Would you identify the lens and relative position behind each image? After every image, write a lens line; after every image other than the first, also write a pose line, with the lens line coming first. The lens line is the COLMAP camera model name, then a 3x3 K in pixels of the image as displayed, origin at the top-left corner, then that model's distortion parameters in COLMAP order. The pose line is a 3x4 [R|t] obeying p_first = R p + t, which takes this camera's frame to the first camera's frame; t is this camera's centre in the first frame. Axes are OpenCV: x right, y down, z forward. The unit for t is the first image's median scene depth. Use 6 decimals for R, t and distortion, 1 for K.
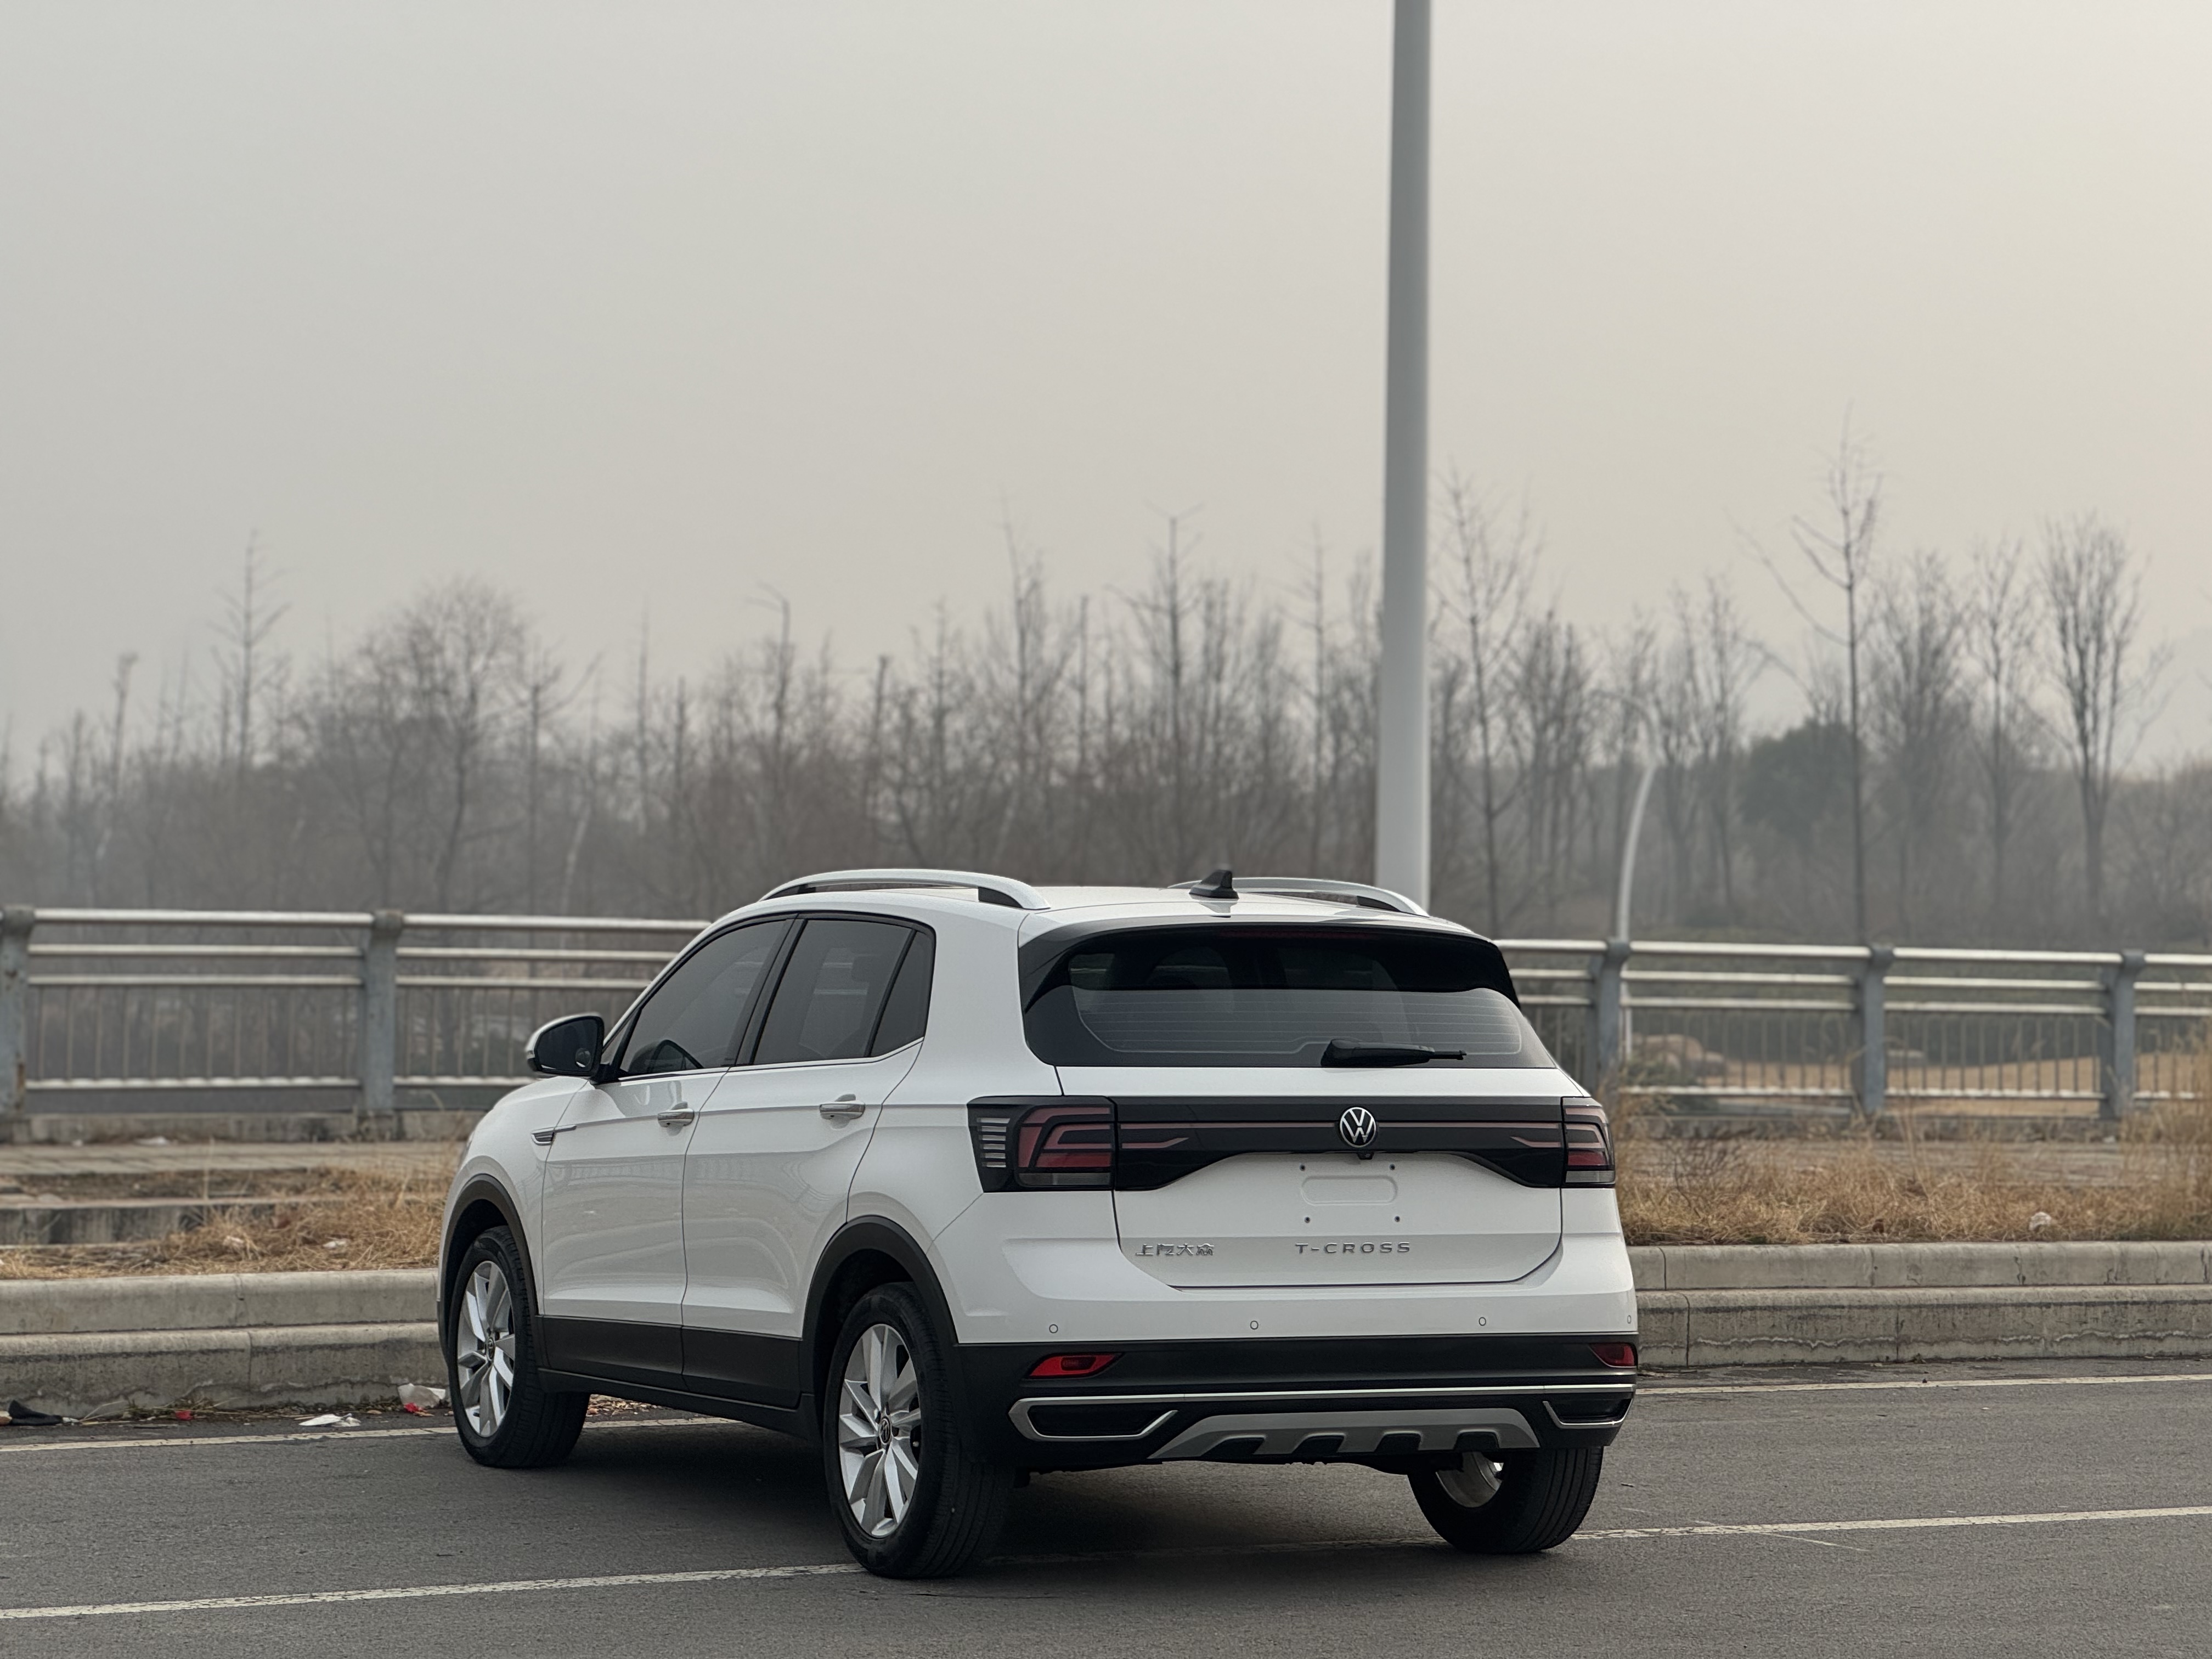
lens RADIAL K [[4965.1, 0, 1106.0], [0, 4965.1, 829.5], [0, 0, 1]] dist [-0.001247, 2.865492]
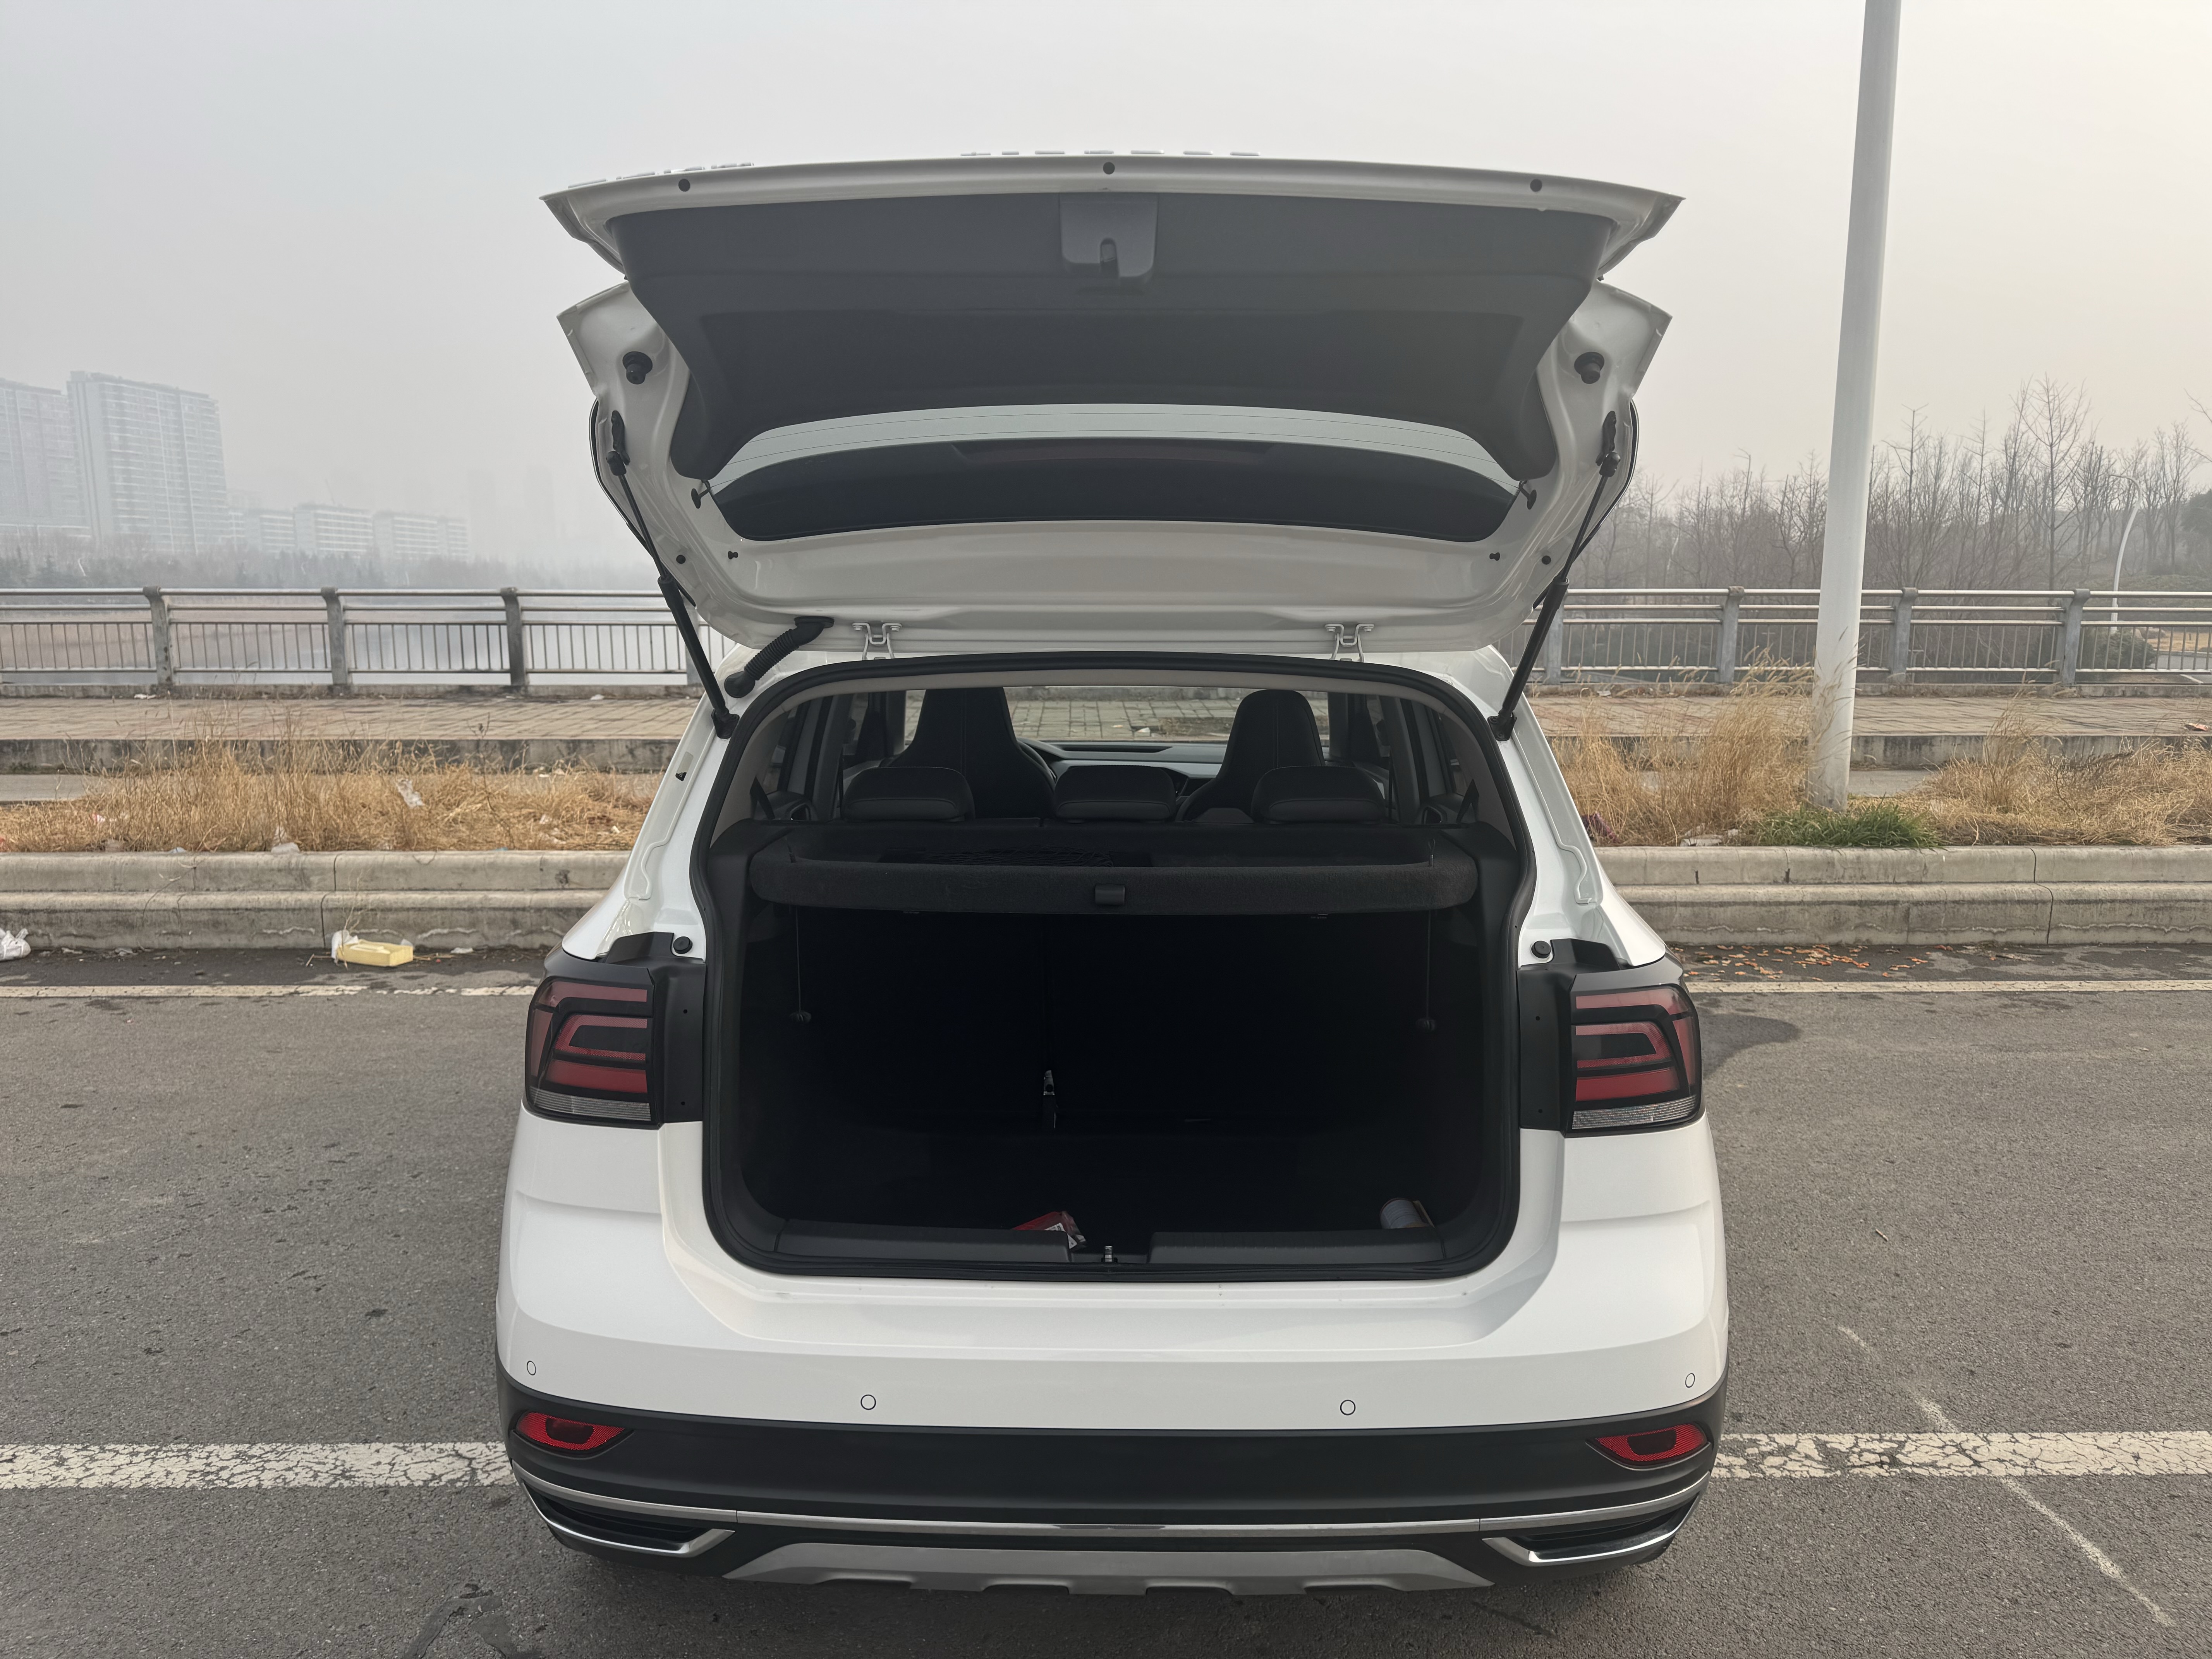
lens RADIAL K [[1570.3, 0, 1102.2], [0, 1570.3, 841.4], [0, 0, 1]] dist [0.027900, -0.029150]
pose [[0.893589, 0.058102, -0.445110, 0.093686], [0.023274, 0.984257, 0.175204, 0.005938], [0.448283, -0.166920, 0.878169, 0.638123]]
